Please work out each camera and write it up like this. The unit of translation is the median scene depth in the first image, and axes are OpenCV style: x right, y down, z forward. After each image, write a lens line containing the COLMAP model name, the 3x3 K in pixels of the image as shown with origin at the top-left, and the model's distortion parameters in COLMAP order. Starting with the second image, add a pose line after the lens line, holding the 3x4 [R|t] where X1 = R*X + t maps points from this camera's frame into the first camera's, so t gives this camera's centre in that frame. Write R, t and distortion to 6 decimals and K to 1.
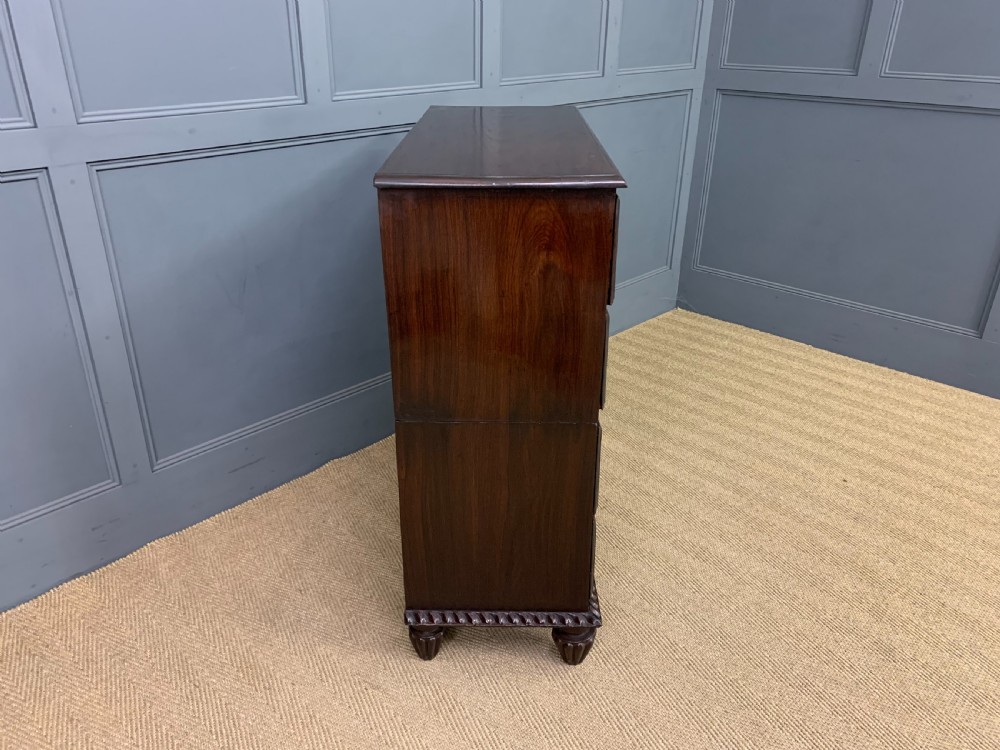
lens RADIAL K [[773.5, 0, 493.0], [0, 773.5, 373.9], [0, 0, 1]] dist [0.018107, -0.002006]
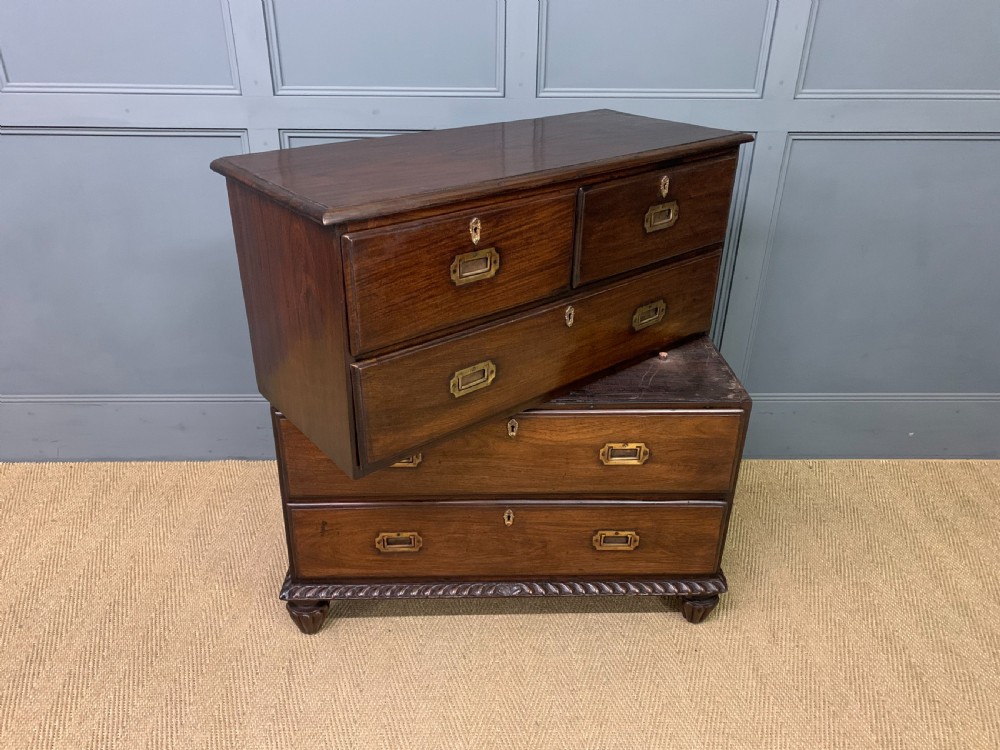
lens RADIAL K [[773.5, 0, 491.4], [0, 773.5, 367.5], [0, 0, 1]] dist [0.018107, -0.002006]
pose [[0.712511, 0.323123, -0.622832, 0.519219], [-0.306643, 0.941796, 0.137805, -0.185862], [0.631109, 0.092799, 0.770123, 0.328706]]
